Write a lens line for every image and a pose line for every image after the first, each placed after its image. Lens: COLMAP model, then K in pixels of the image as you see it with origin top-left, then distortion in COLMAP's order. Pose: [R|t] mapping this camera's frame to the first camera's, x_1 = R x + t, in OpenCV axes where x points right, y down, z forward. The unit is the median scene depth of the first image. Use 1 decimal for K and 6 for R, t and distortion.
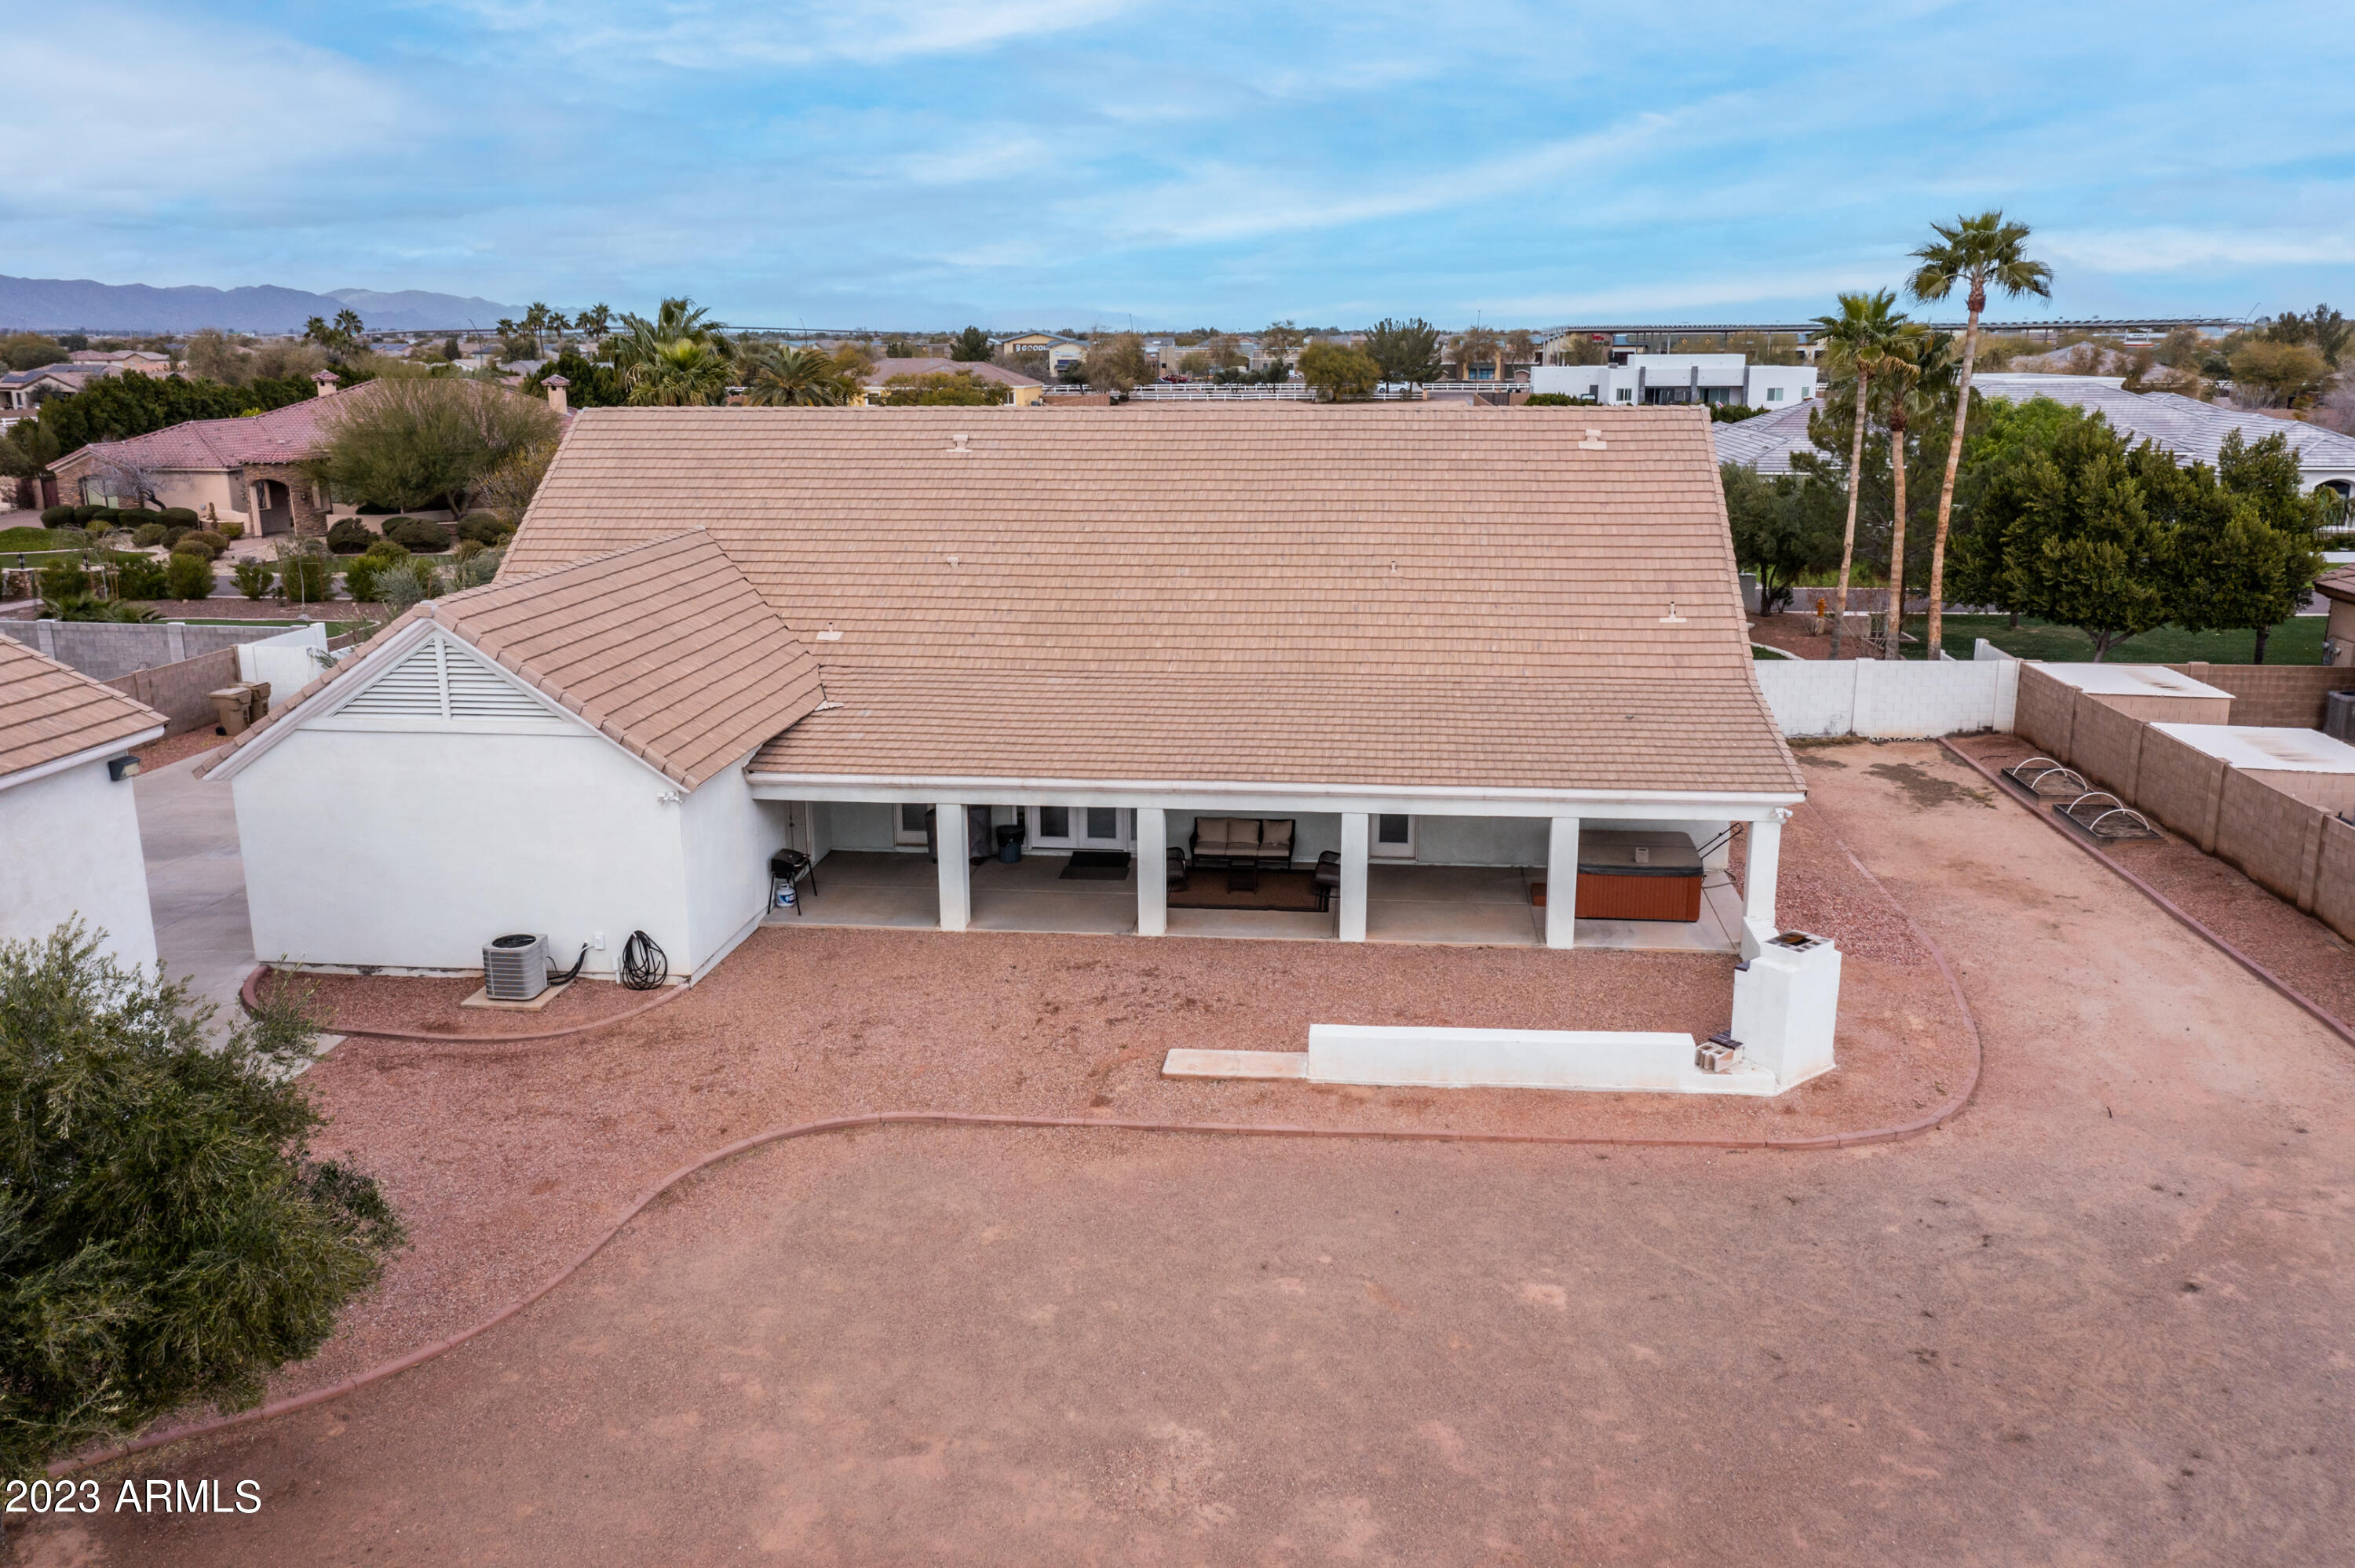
lens RADIAL K [[1828.7, 0, 1182.4], [0, 1828.7, 778.7], [0, 0, 1]] dist [0.003963, 0.014419]
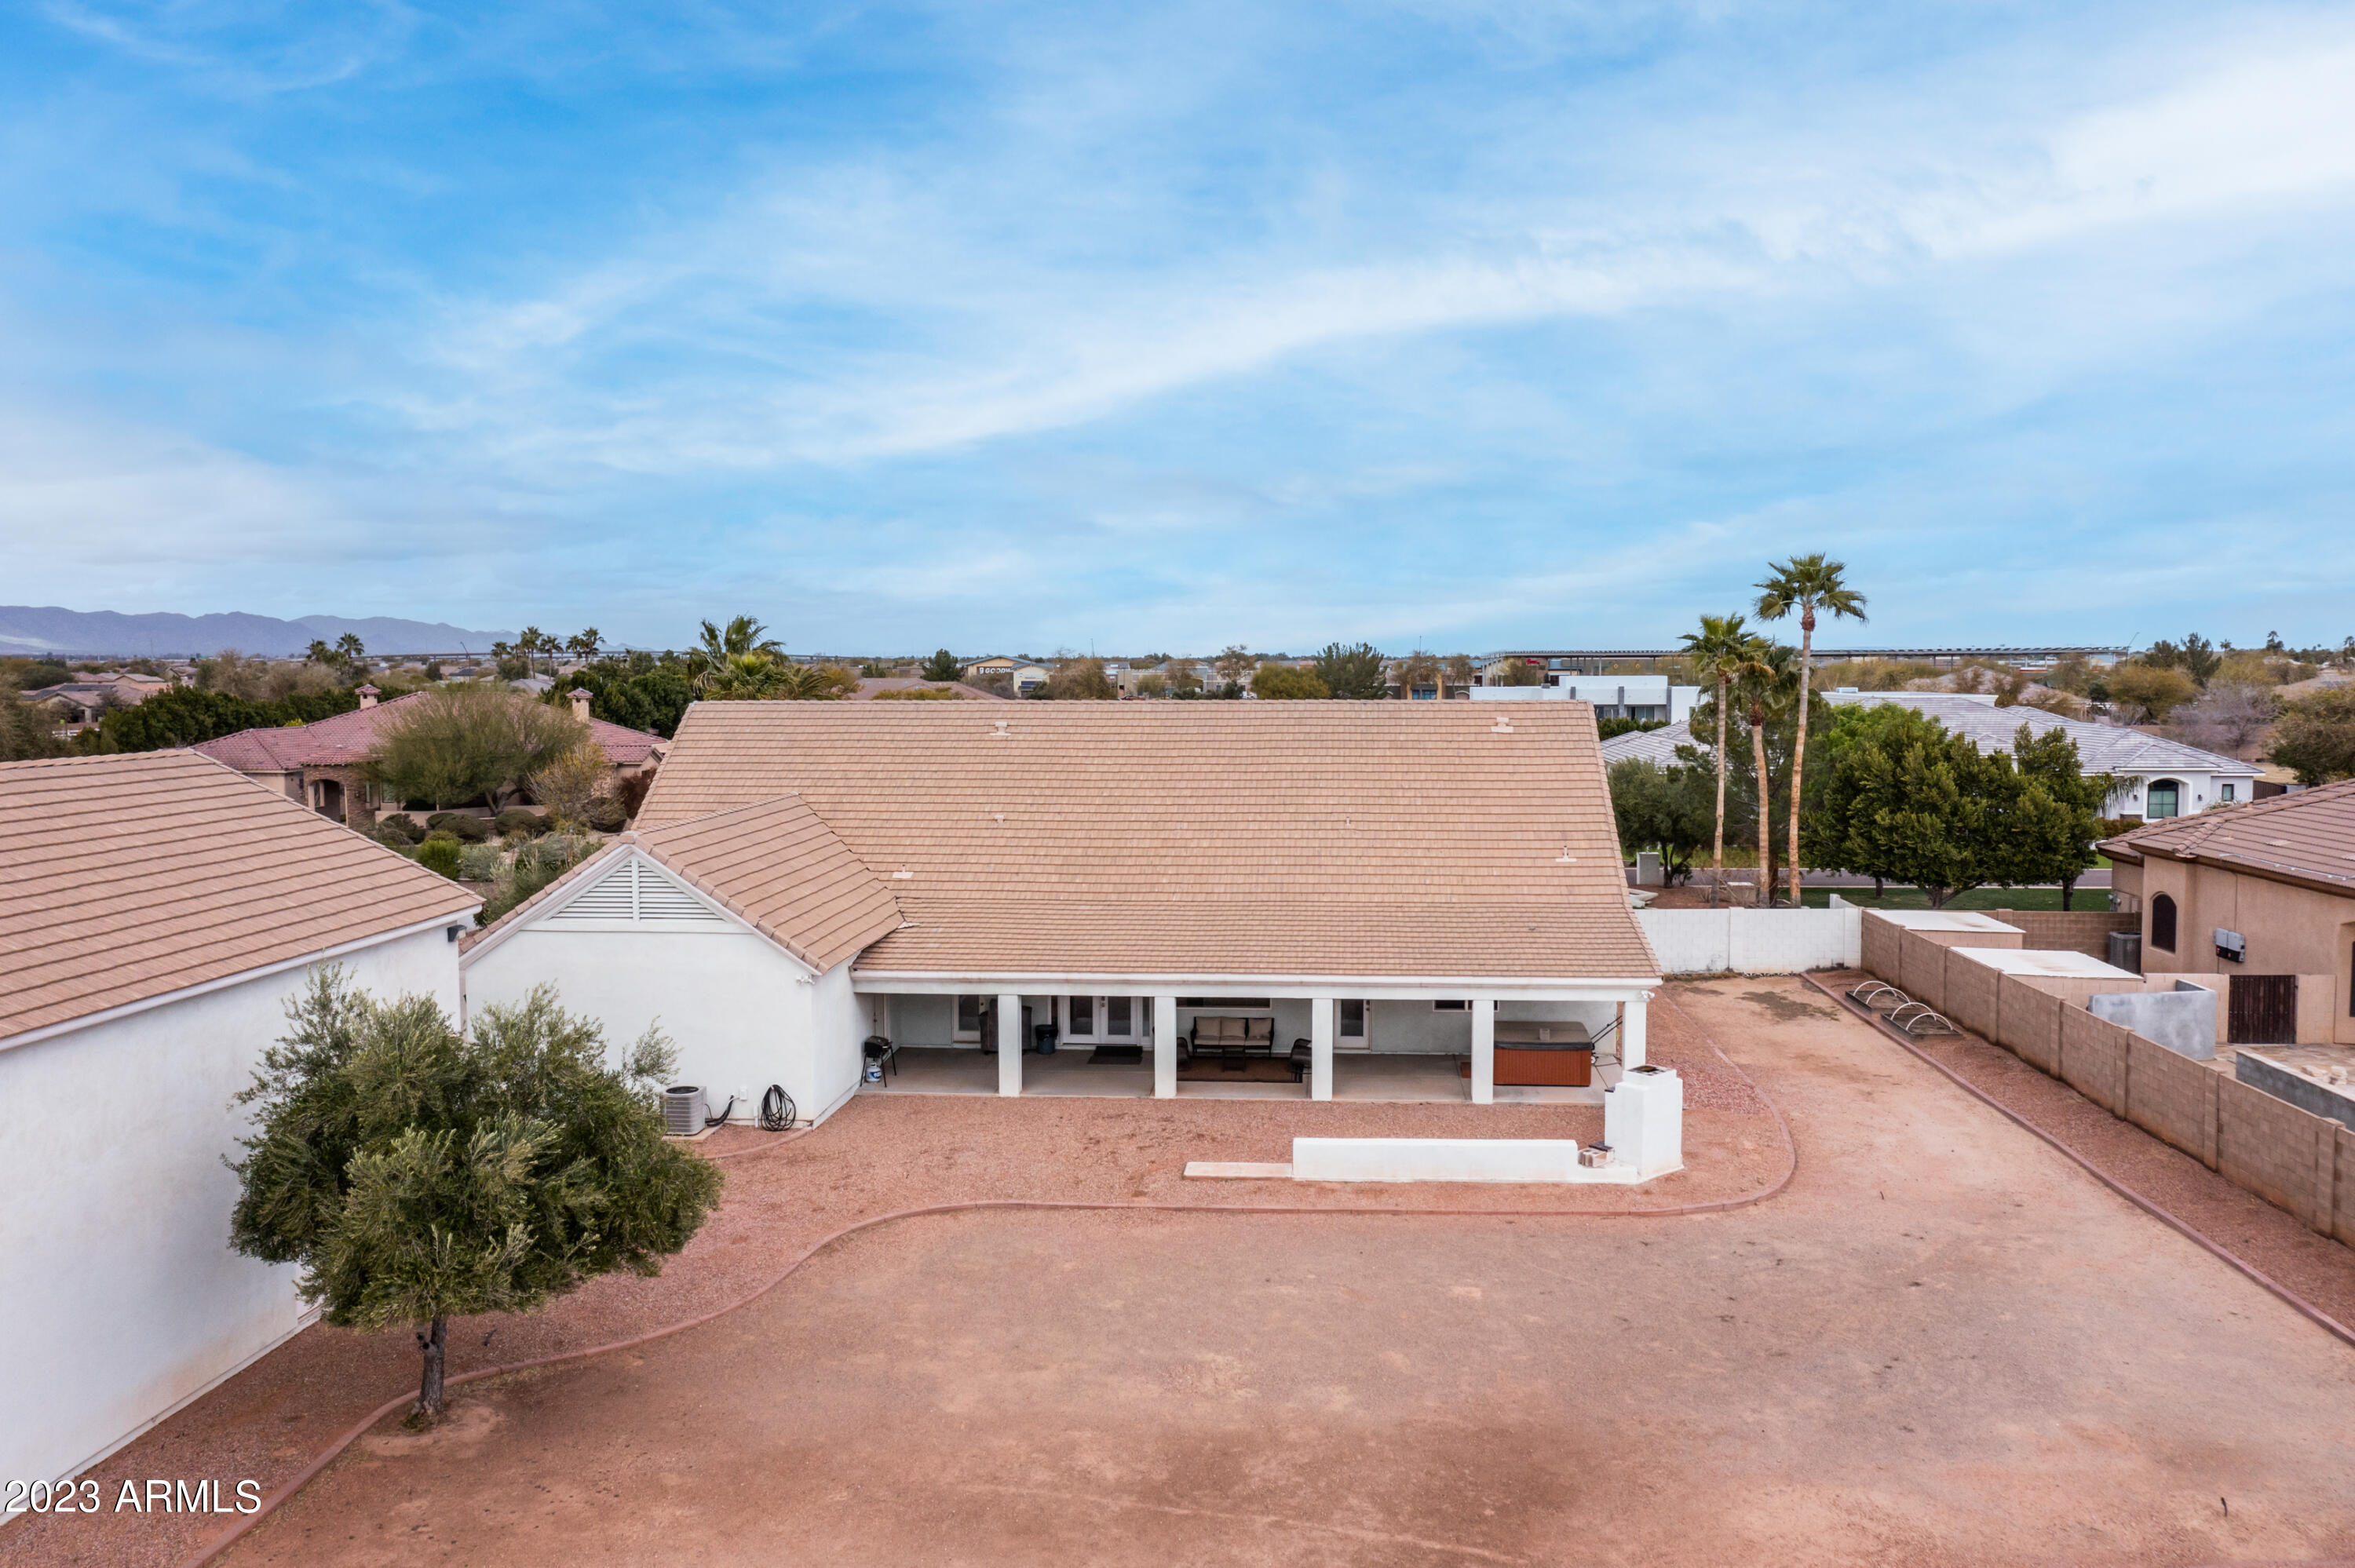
lens RADIAL K [[1828.7, 0, 1178.6], [0, 1828.7, 784.1], [0, 0, 1]] dist [0.003963, 0.014419]
pose [[0.999709, 0.000532, 0.024119, -0.035076], [0.003569, 0.985492, -0.169683, 0.078473], [-0.023859, 0.169720, 0.985203, -0.270039]]
